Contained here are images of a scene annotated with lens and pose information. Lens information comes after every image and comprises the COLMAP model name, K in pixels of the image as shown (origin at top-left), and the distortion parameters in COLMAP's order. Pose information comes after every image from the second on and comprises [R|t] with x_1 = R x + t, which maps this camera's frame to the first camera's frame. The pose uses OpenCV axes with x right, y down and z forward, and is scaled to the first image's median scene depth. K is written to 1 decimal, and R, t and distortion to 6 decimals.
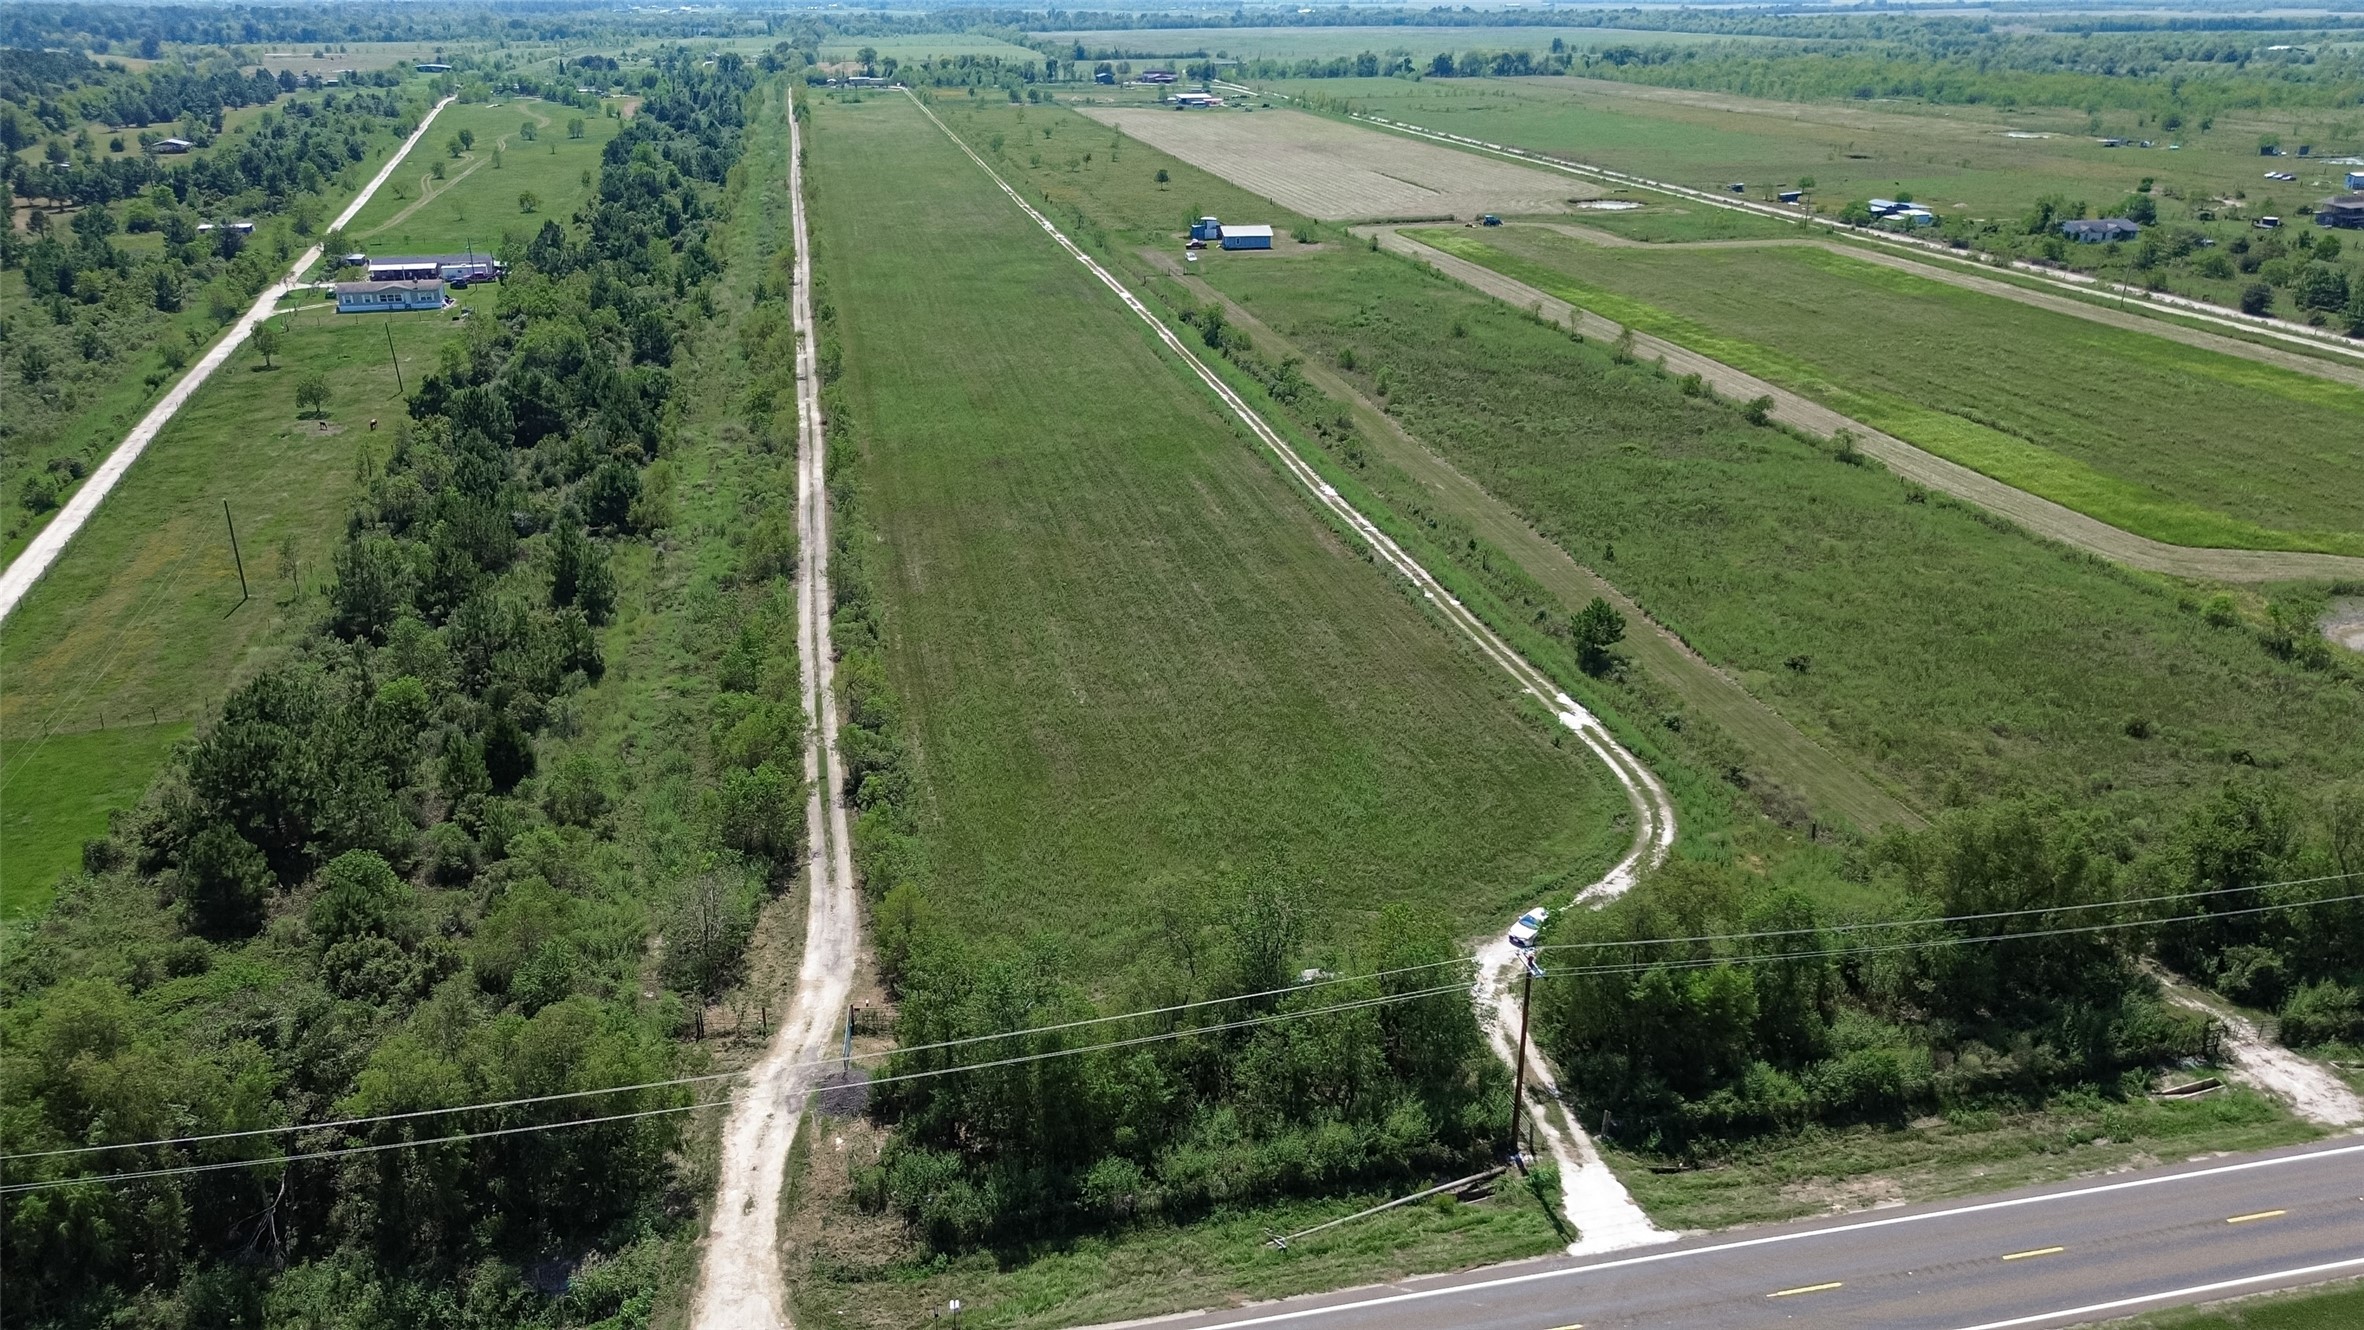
lens RADIAL K [[1671.9, 0, 1181.1], [0, 1671.9, 691.4], [0, 0, 1]] dist [0.056866, -0.047314]
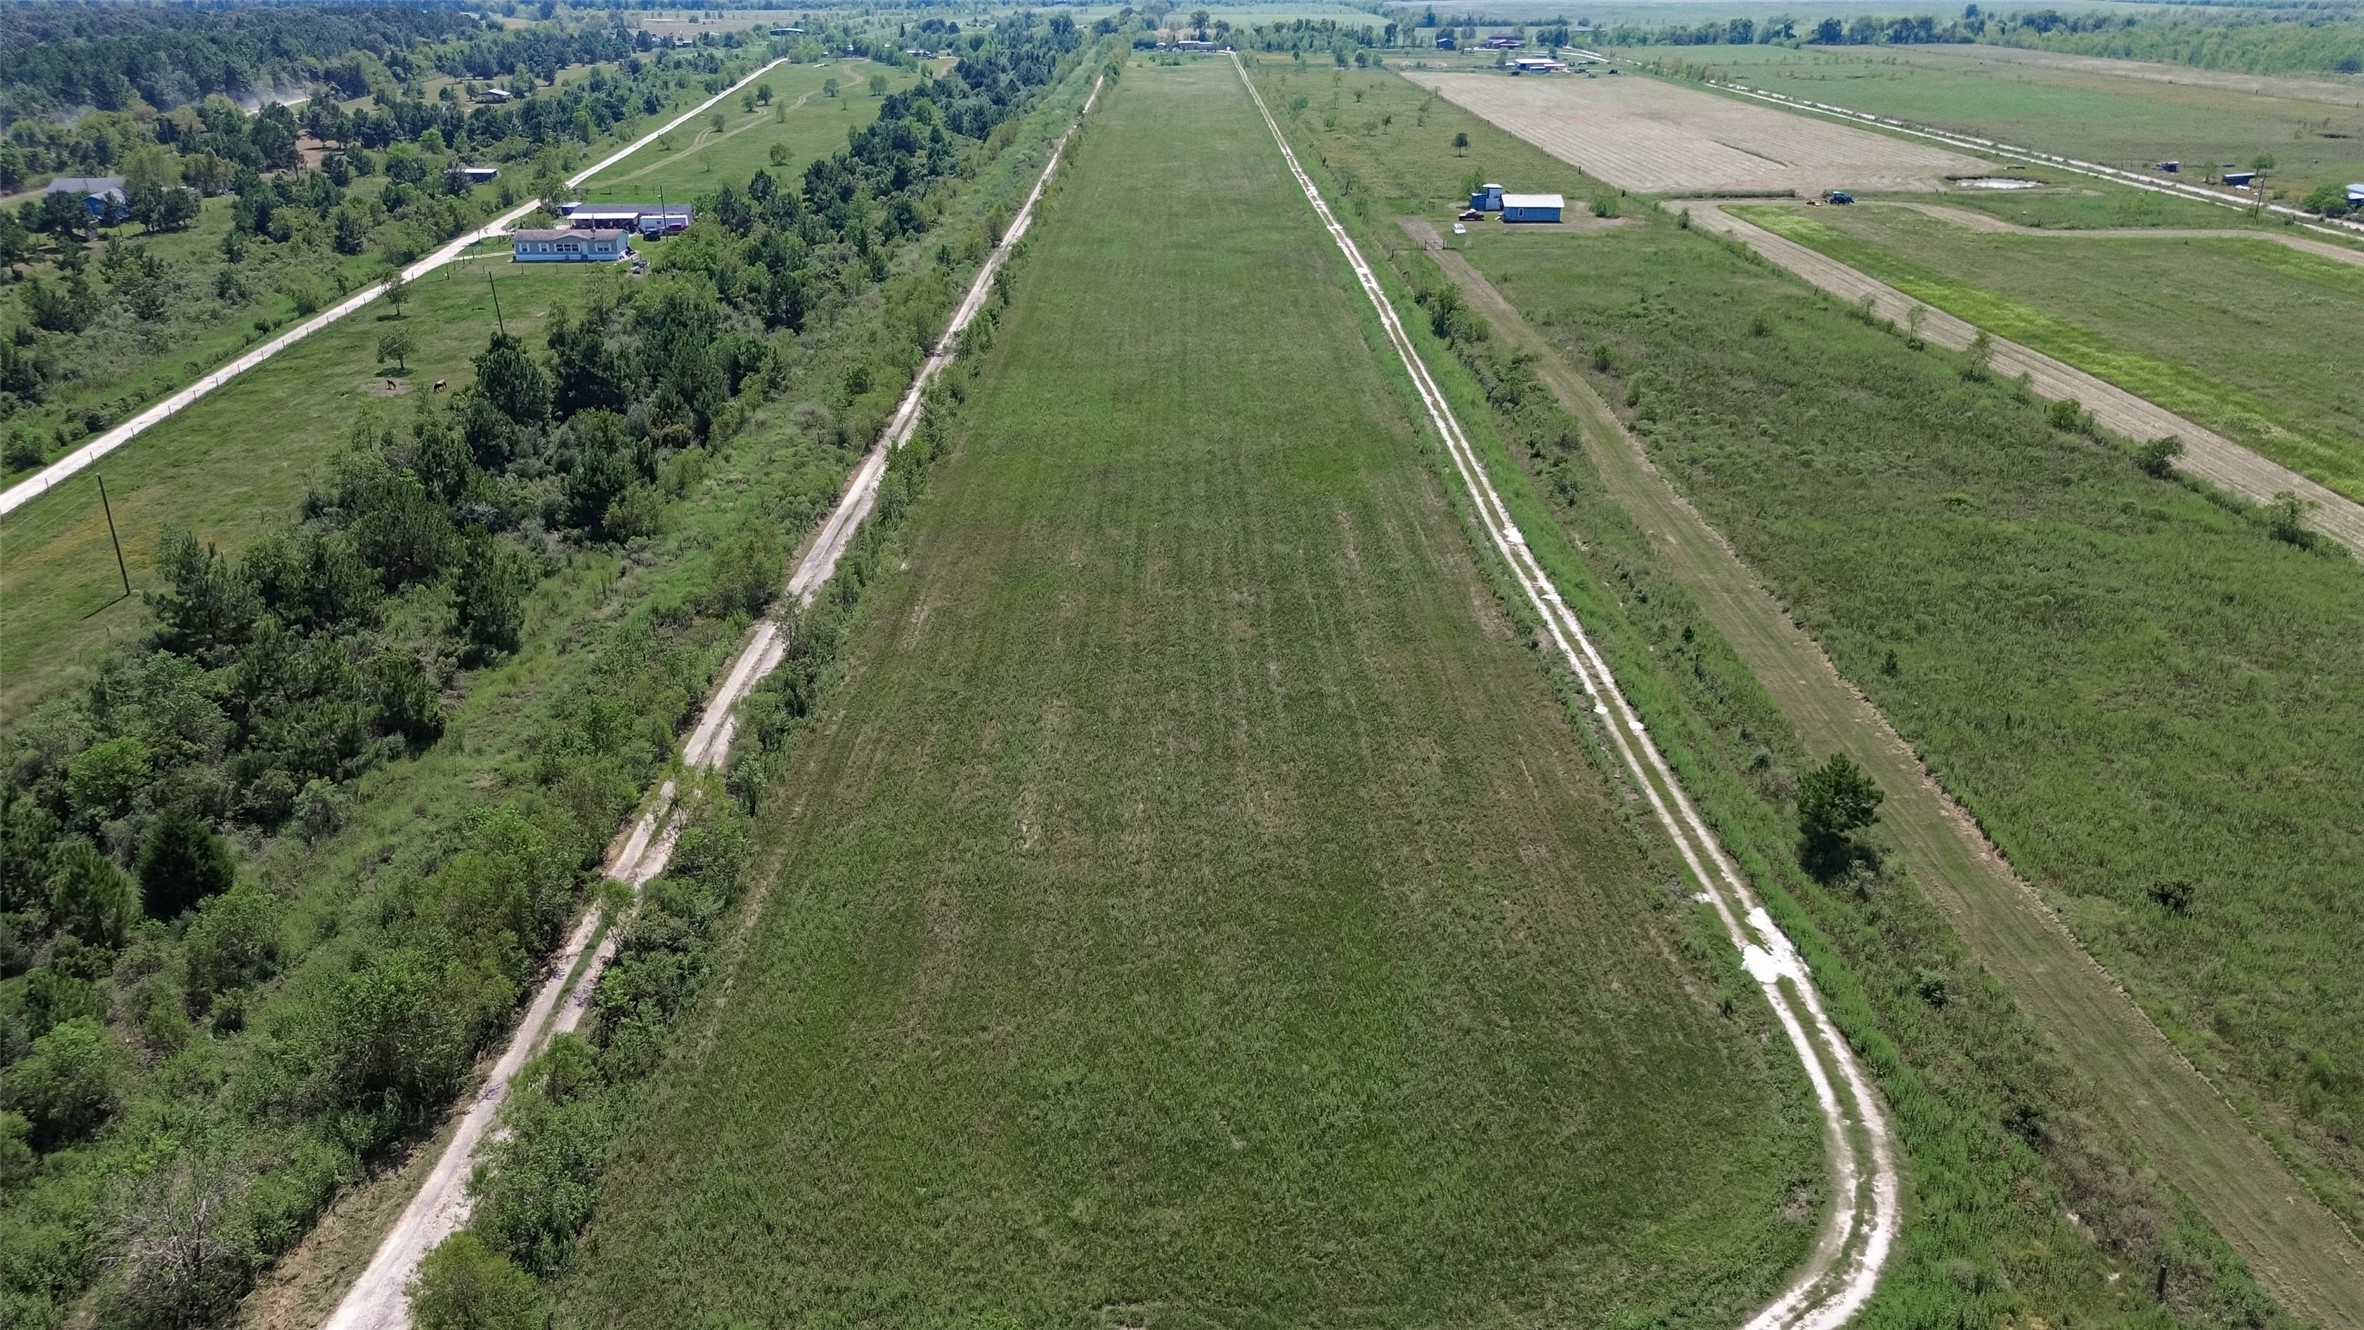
lens RADIAL K [[1684.3, 0, 1182.0], [0, 1684.3, 665.0], [0, 0, 1]] dist [0.053535, -0.042046]
pose [[0.978432, 0.079621, -0.190608, 0.119789], [-0.080298, 0.996762, 0.004178, -0.070677], [0.190324, 0.011217, 0.981657, 0.304888]]
